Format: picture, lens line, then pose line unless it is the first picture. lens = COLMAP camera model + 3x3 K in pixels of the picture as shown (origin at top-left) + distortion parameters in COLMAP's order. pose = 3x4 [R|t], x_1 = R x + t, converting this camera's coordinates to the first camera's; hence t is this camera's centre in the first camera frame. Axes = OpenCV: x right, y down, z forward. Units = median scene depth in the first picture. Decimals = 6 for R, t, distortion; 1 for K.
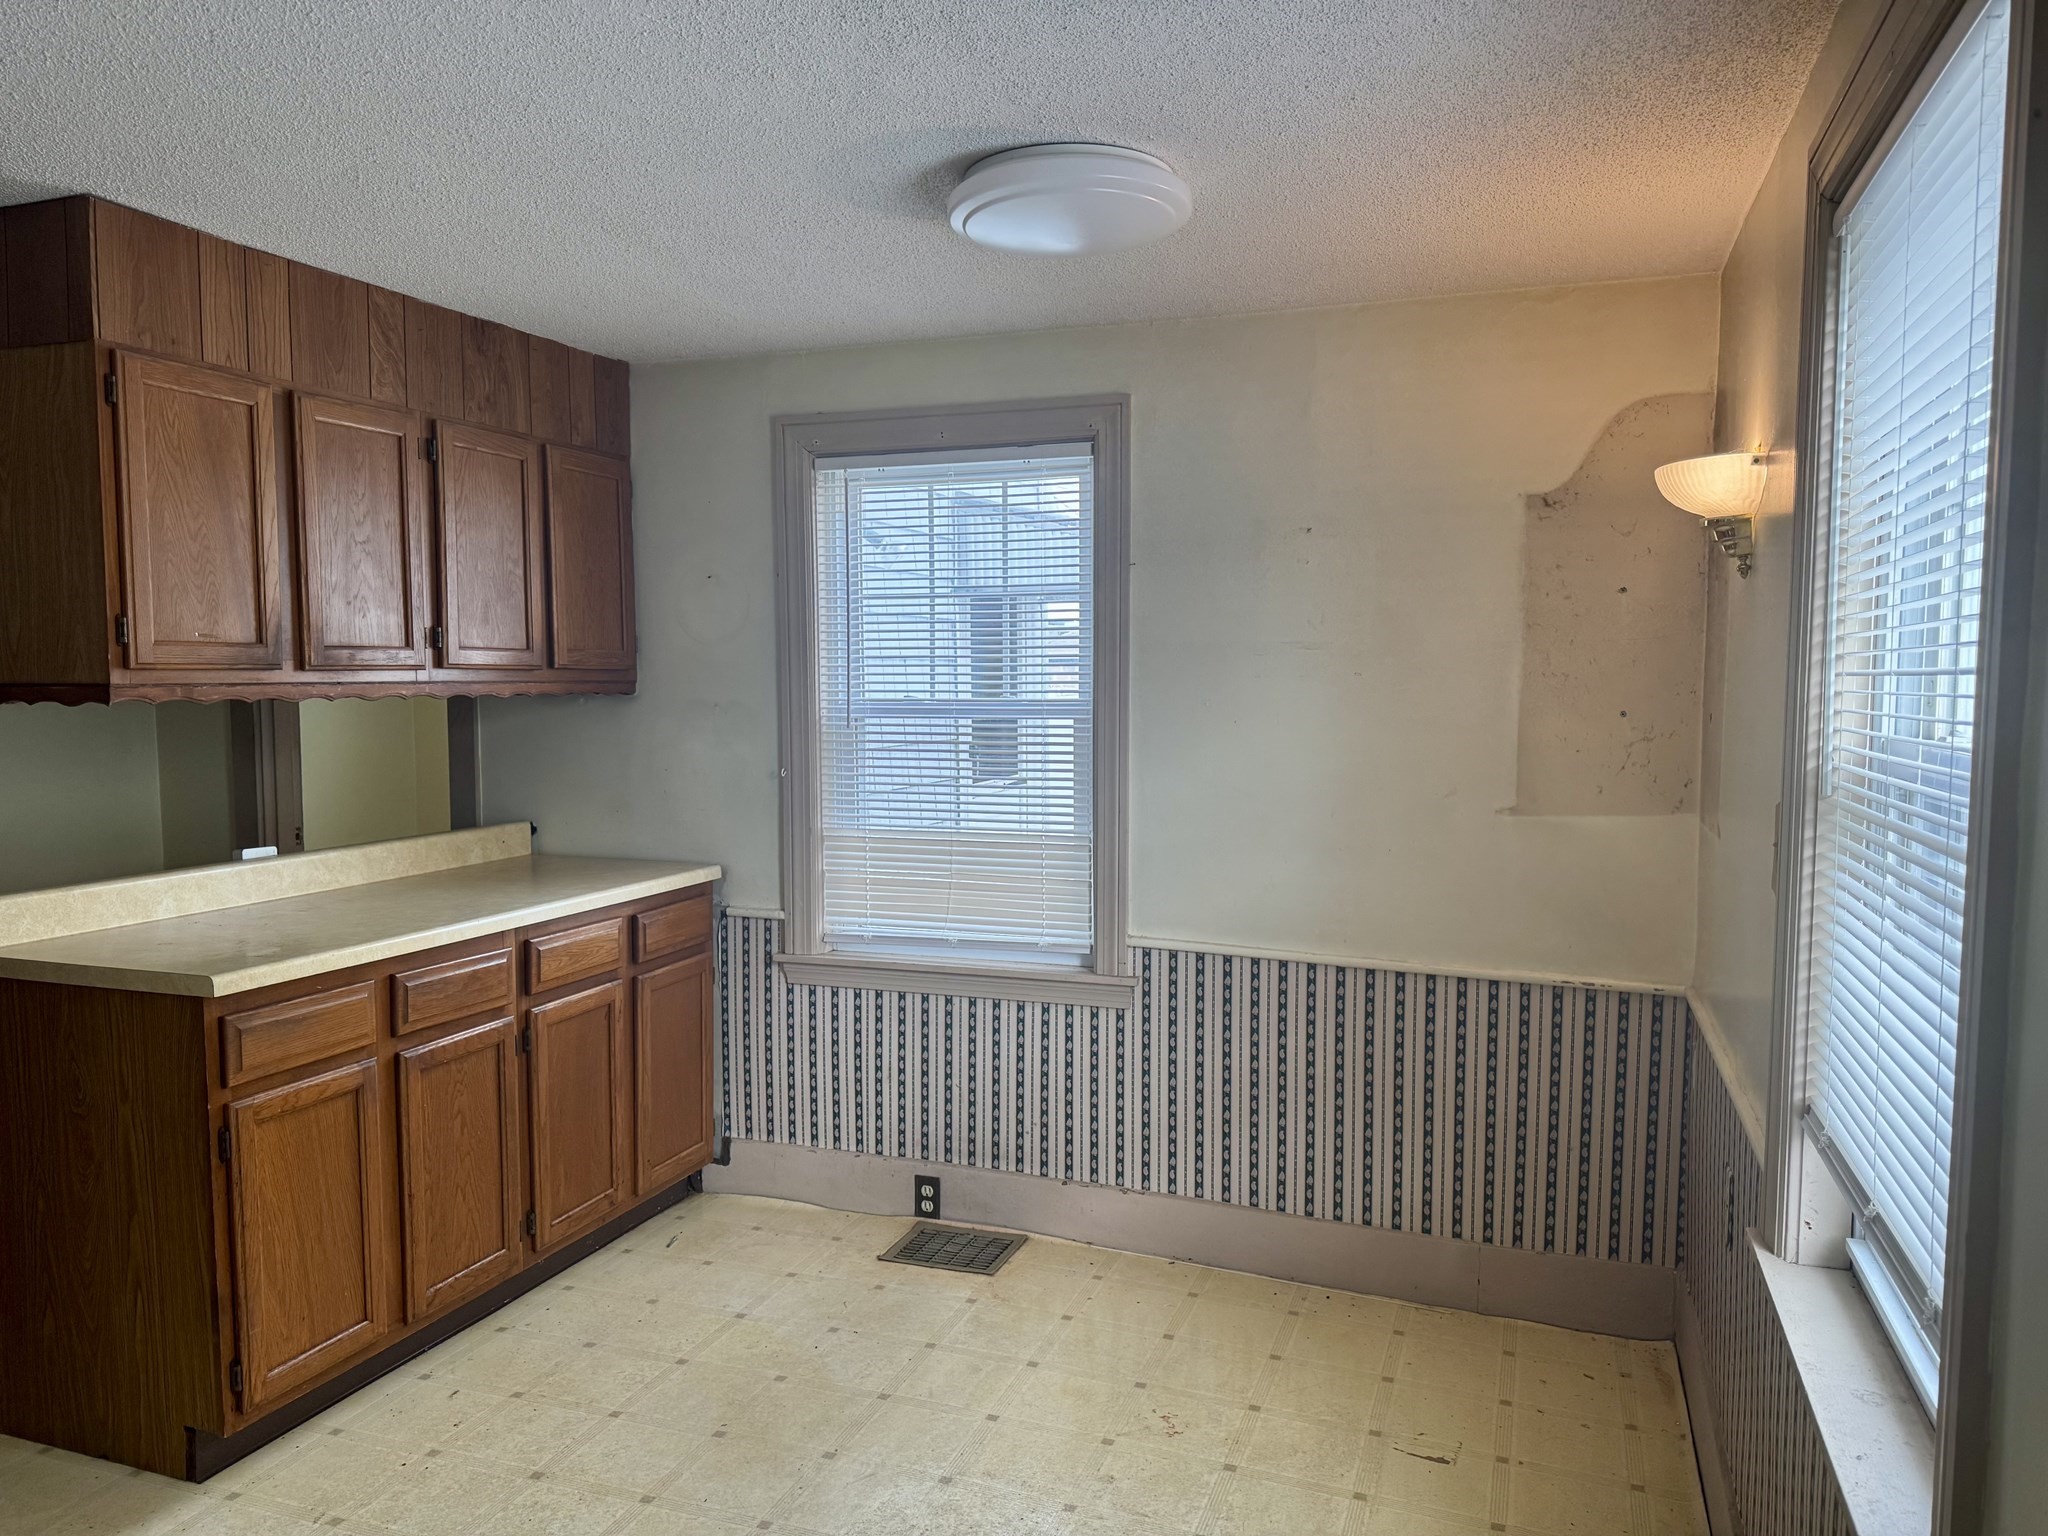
lens RADIAL K [[1432.9, 0, 1022.1], [0, 1432.9, 773.8], [0, 0, 1]] dist [0.005448, -0.022316]
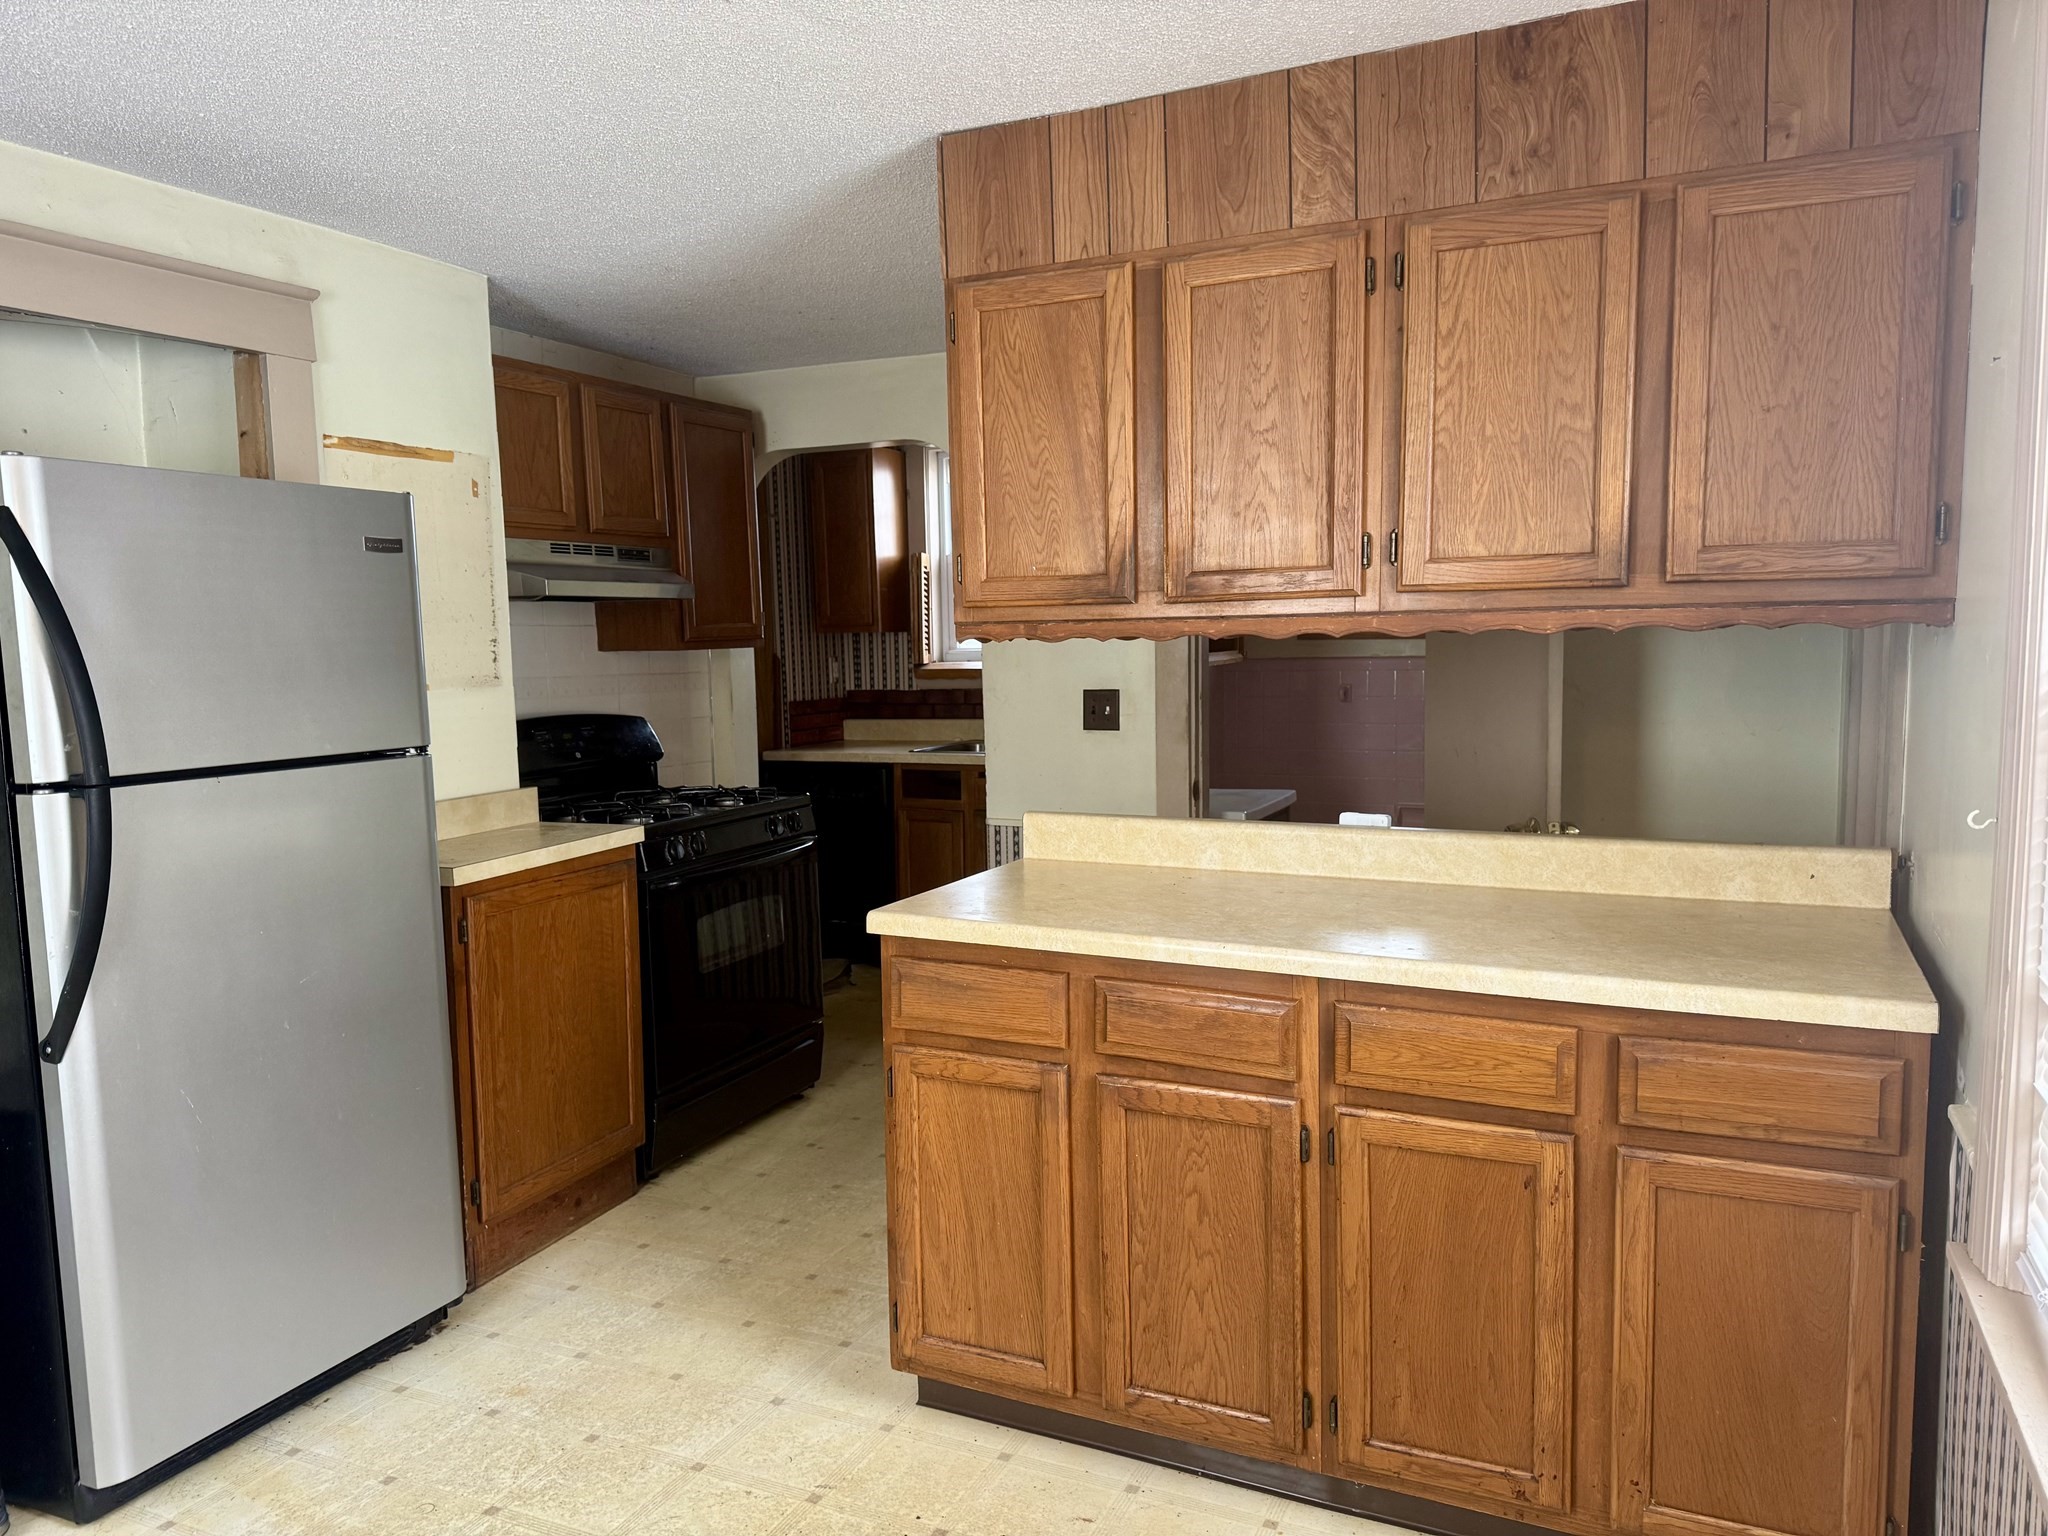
lens RADIAL K [[1432.9, 0, 1016.1], [0, 1432.9, 776.8], [0, 0, 1]] dist [0.005448, -0.022316]
pose [[-0.078242, 0.117671, -0.989966, 0.318816], [-0.040469, 0.991816, 0.121090, -0.065438], [0.996113, 0.049537, -0.072840, 0.922539]]
